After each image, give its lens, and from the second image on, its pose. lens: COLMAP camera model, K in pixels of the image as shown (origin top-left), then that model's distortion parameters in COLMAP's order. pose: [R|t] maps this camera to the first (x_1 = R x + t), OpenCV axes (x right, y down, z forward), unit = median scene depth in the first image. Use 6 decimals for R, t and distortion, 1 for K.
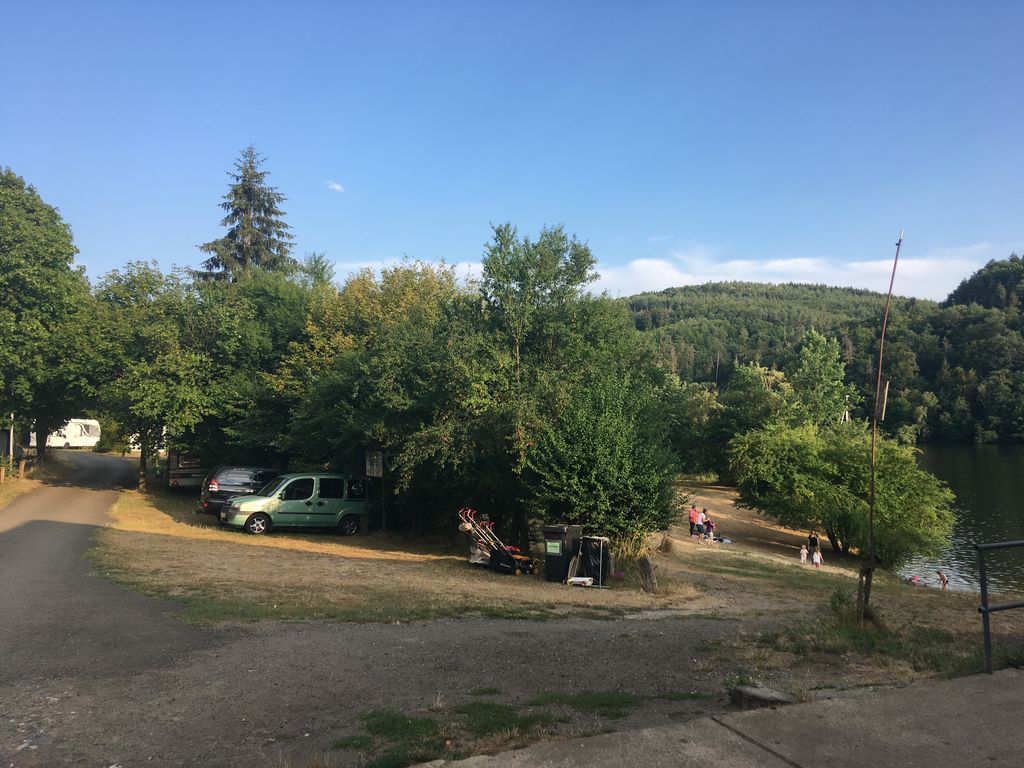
lens RADIAL K [[857.6, 0, 512.0], [0, 857.6, 384.0], [0, 0, 1]] dist [0.002685, -0.001706]
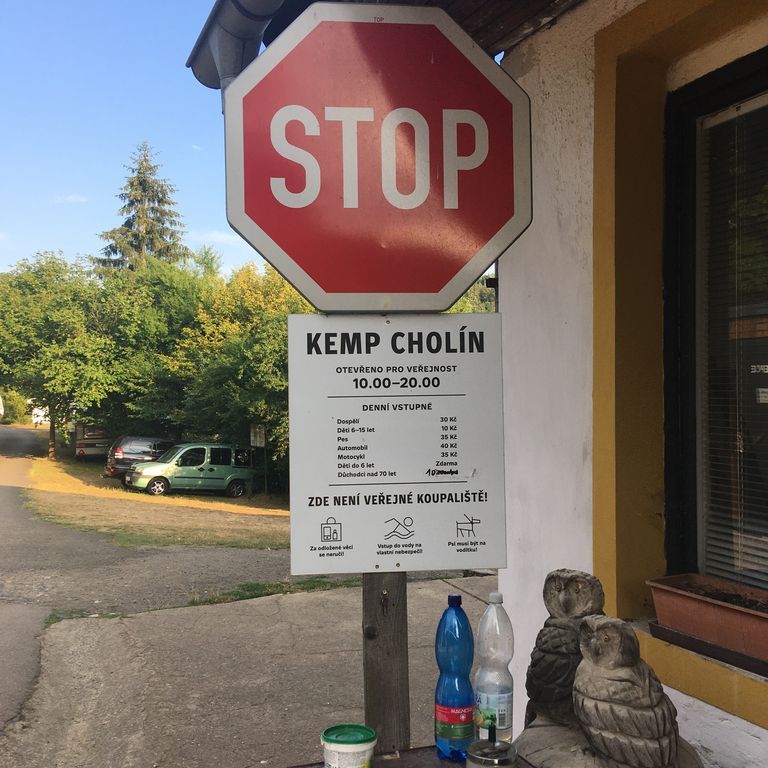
lens RADIAL K [[1001.2, 0, 384.0], [0, 1001.2, 384.0], [0, 0, 1]] dist [0.016189, 0.001010]
pose [[0.998957, 0.004922, -0.045395, 0.063395], [-0.003298, 0.999355, 0.035773, -0.022338], [0.045542, -0.035586, 0.998328, -0.301106]]
